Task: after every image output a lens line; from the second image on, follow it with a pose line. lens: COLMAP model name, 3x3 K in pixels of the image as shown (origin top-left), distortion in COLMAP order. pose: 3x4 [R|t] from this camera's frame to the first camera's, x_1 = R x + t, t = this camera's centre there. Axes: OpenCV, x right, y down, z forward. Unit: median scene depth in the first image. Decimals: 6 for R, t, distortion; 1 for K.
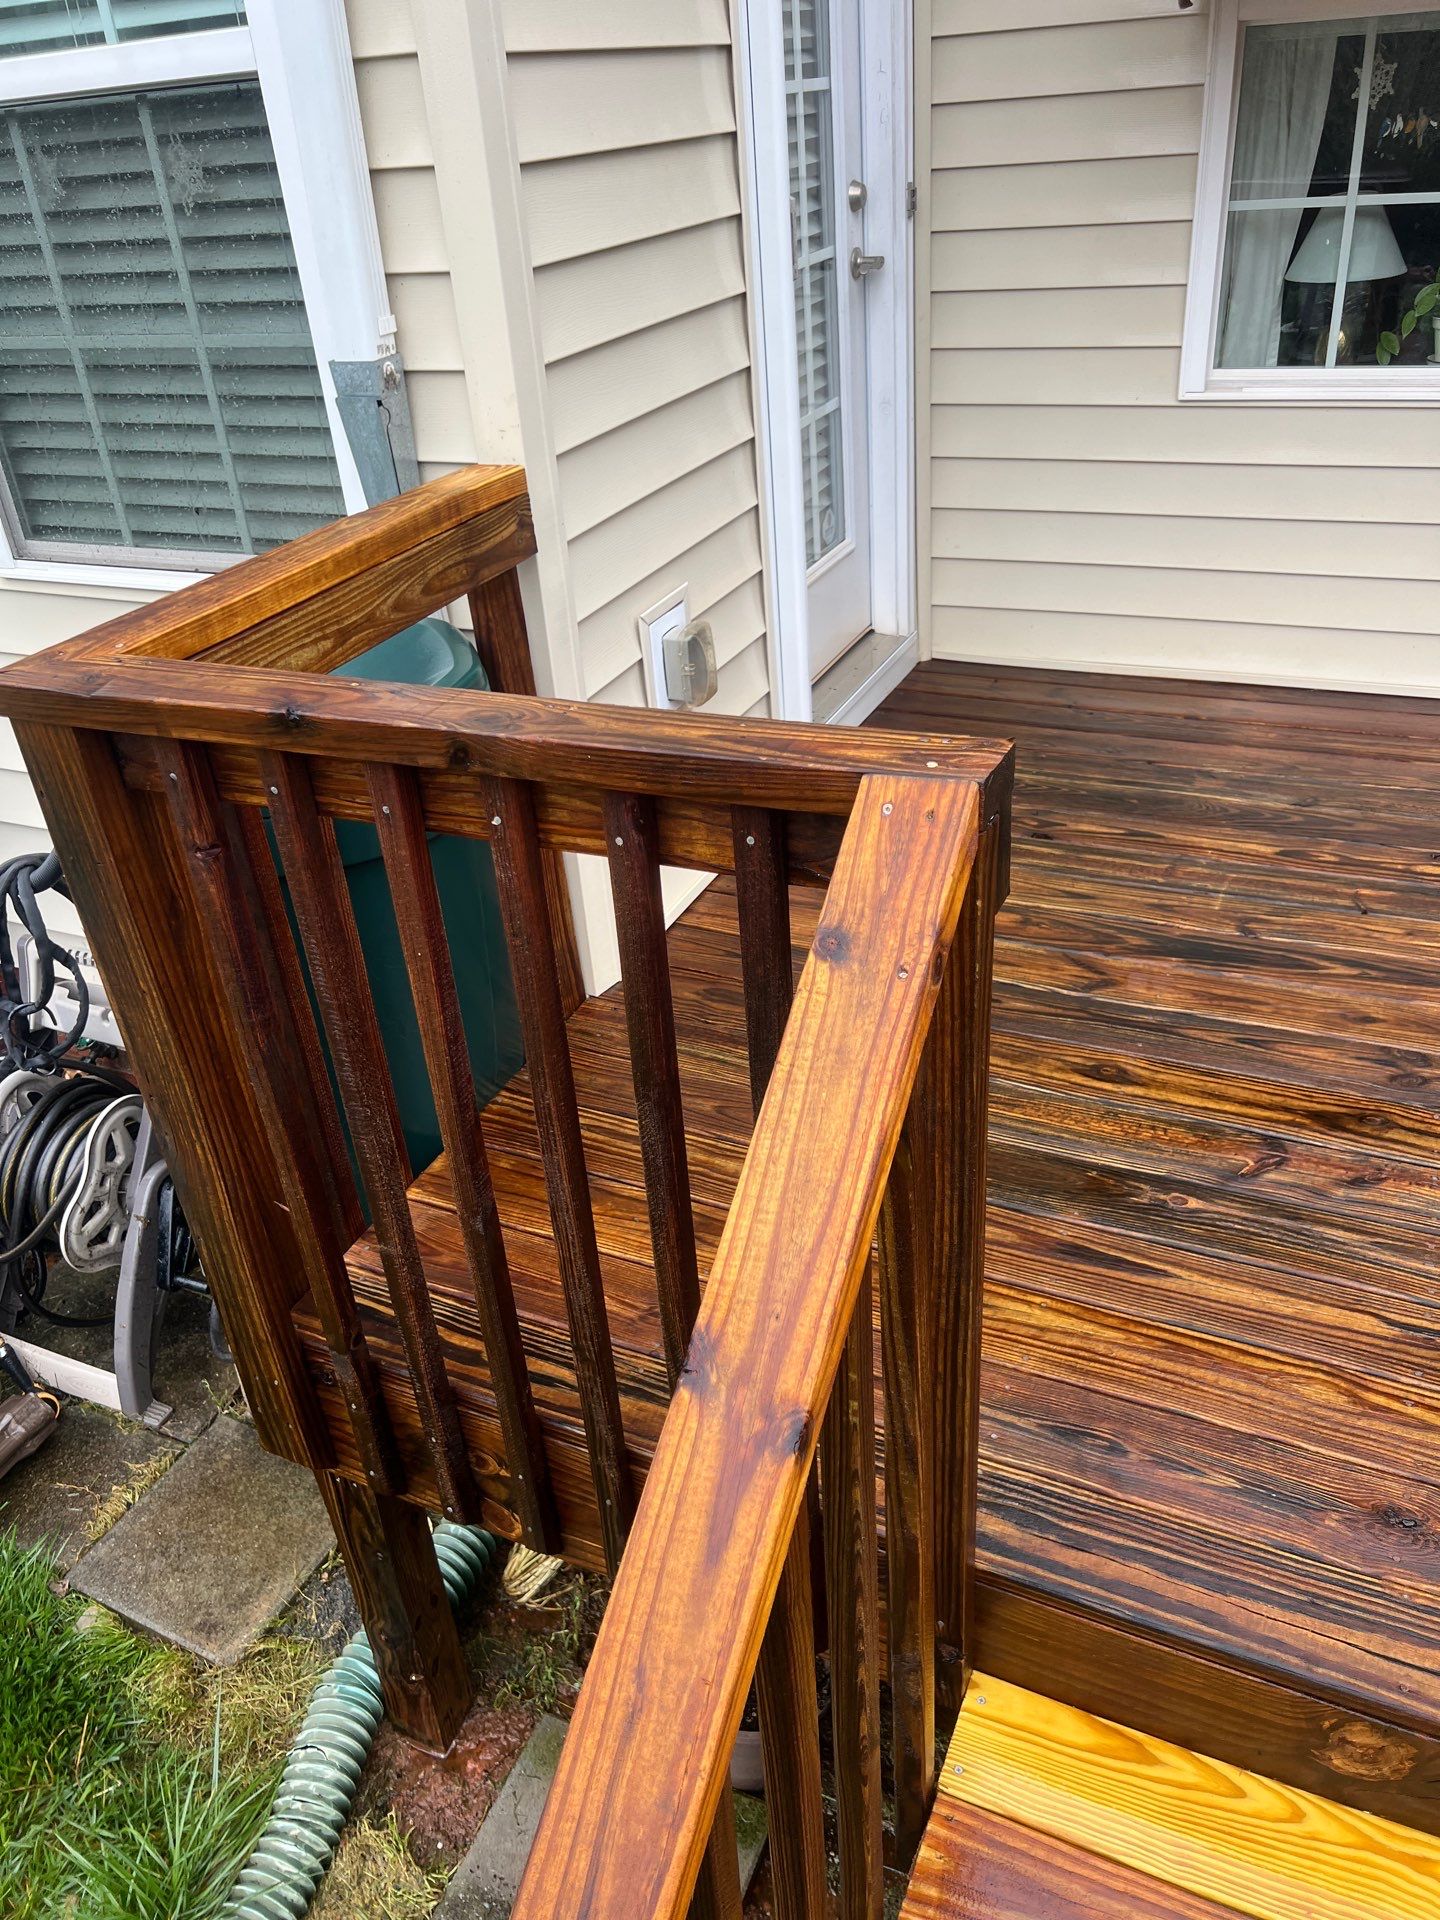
lens RADIAL K [[1454.4, 0, 725.1], [0, 1454.4, 950.7], [0, 0, 1]] dist [0.046038, -0.051006]
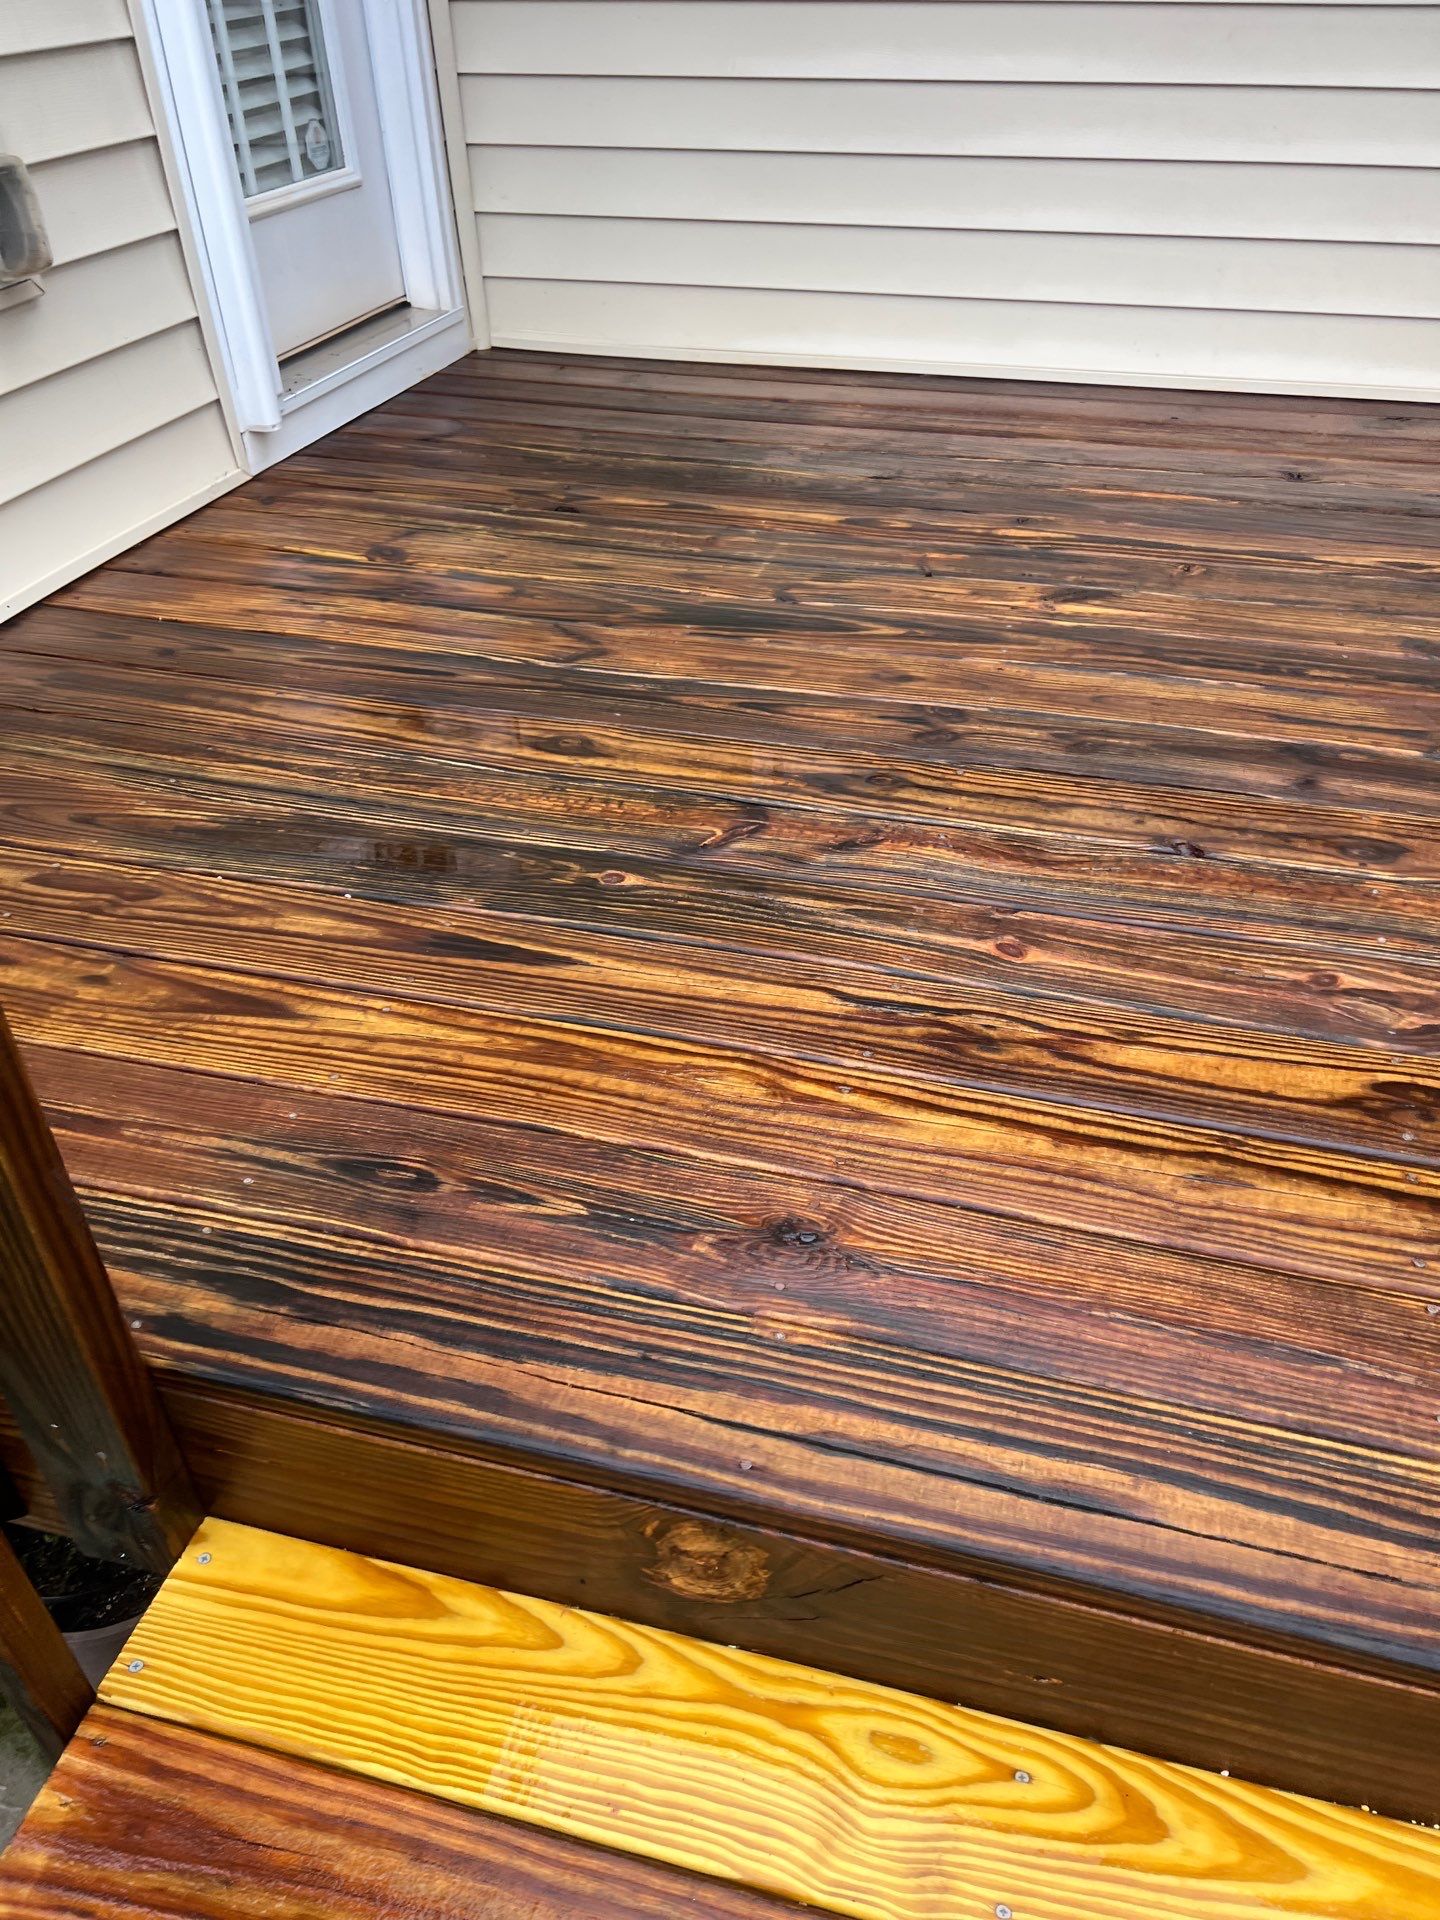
lens RADIAL K [[1468.3, 0, 739.5], [0, 1468.3, 981.9], [0, 0, 1]] dist [0.061292, -0.071379]
pose [[0.984389, -0.054037, 0.167508, 0.267232], [0.036620, 0.993758, 0.105378, 0.159934], [-0.172157, -0.097599, 0.980223, 0.273796]]
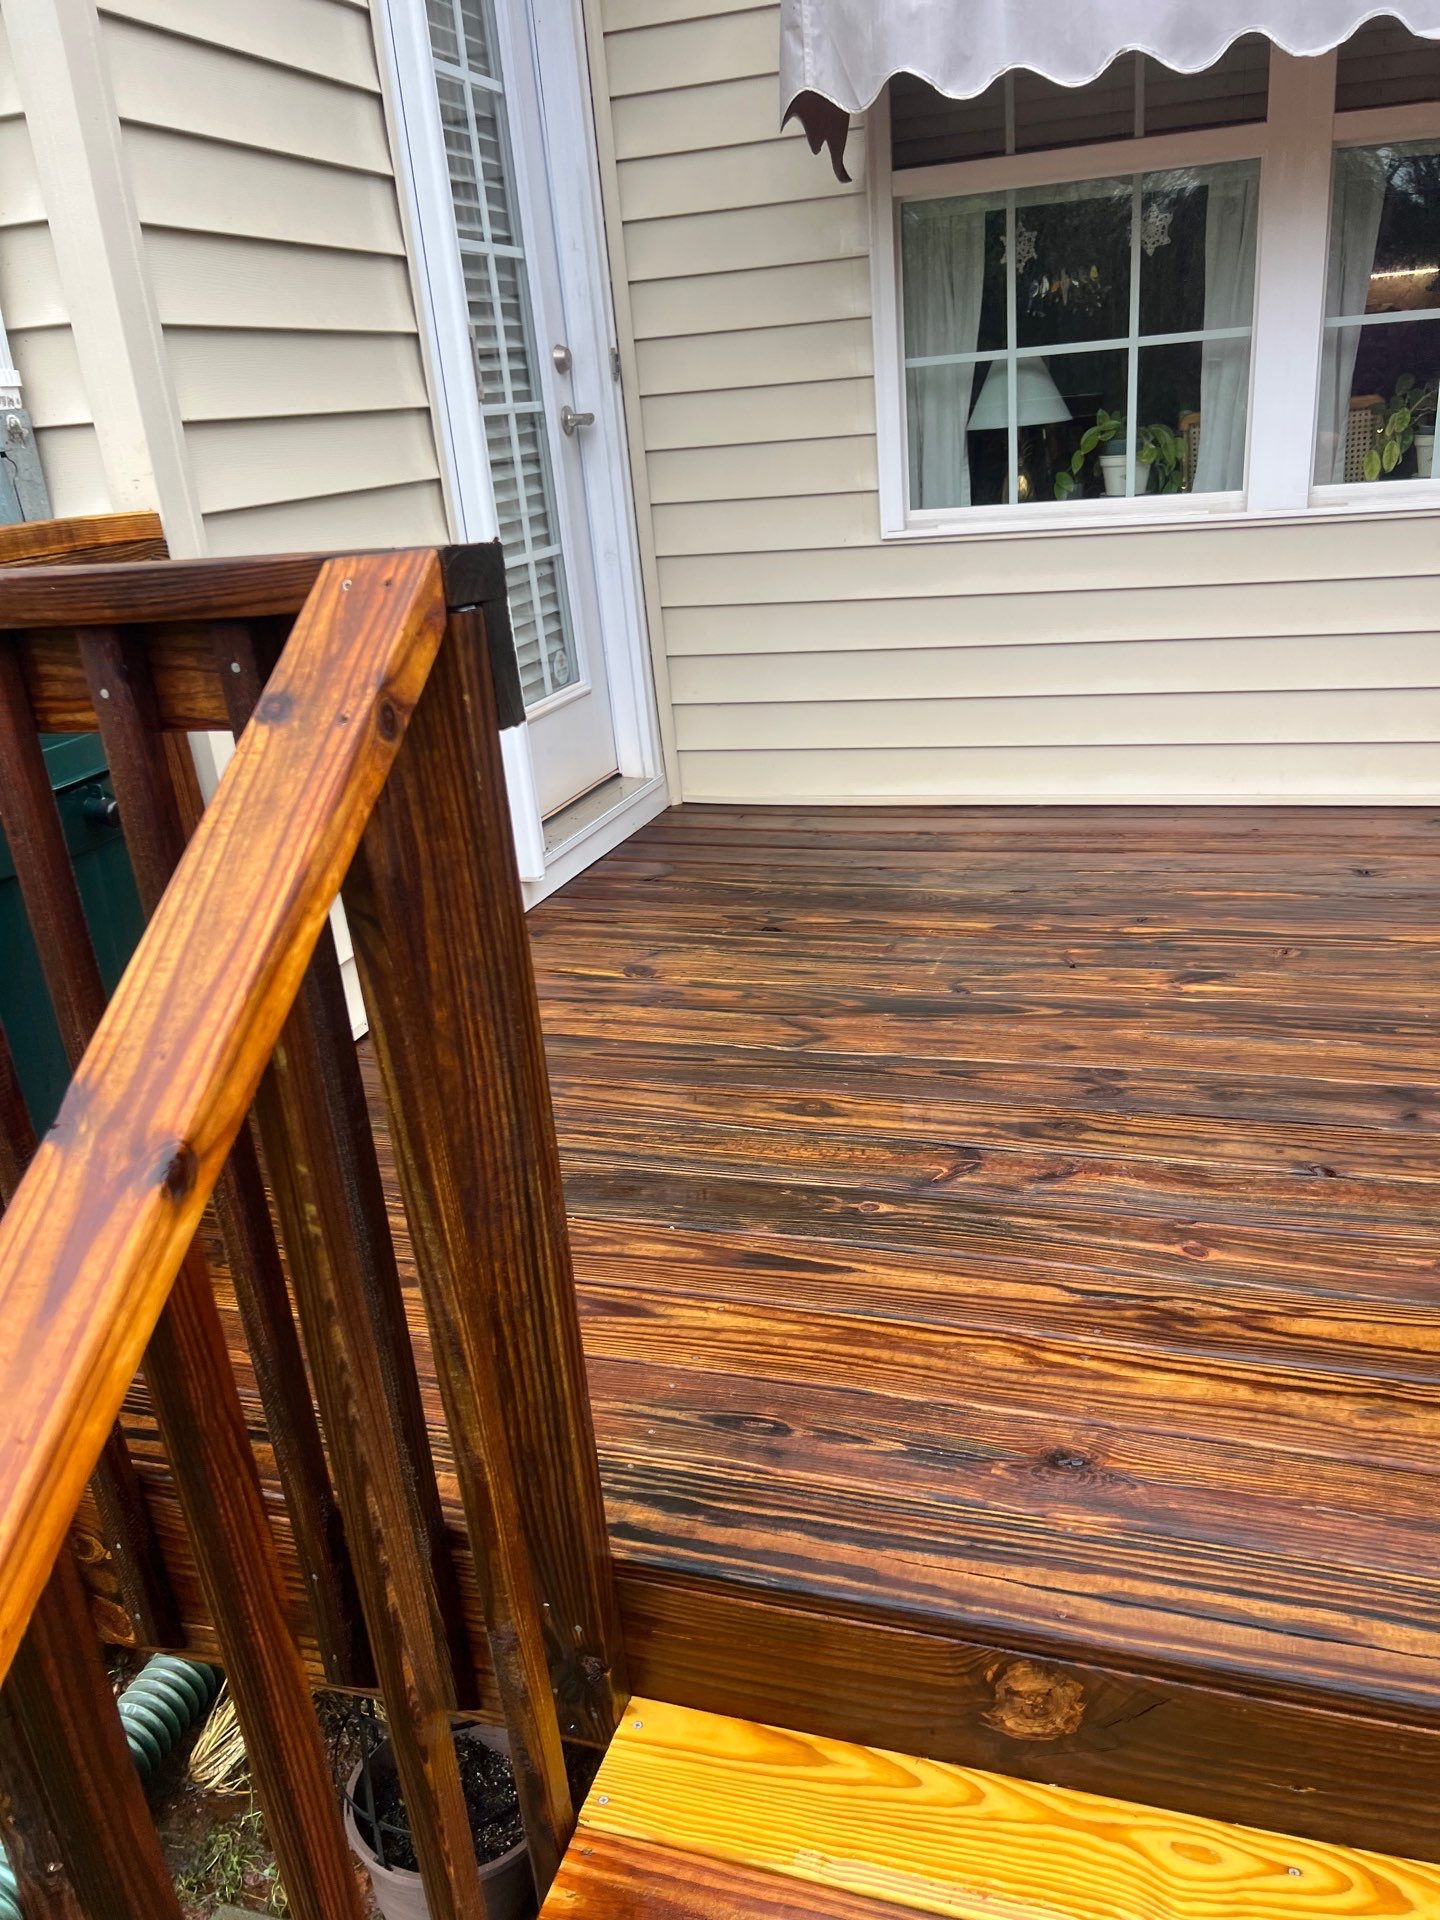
lens RADIAL K [[1454.4, 0, 746.9], [0, 1454.4, 978.2], [0, 0, 1]] dist [0.046038, -0.051006]
pose [[0.991459, -0.054915, 0.118294, 0.135984], [0.072940, 0.985393, -0.153882, 0.177718], [-0.108116, 0.161196, 0.980983, 0.049693]]
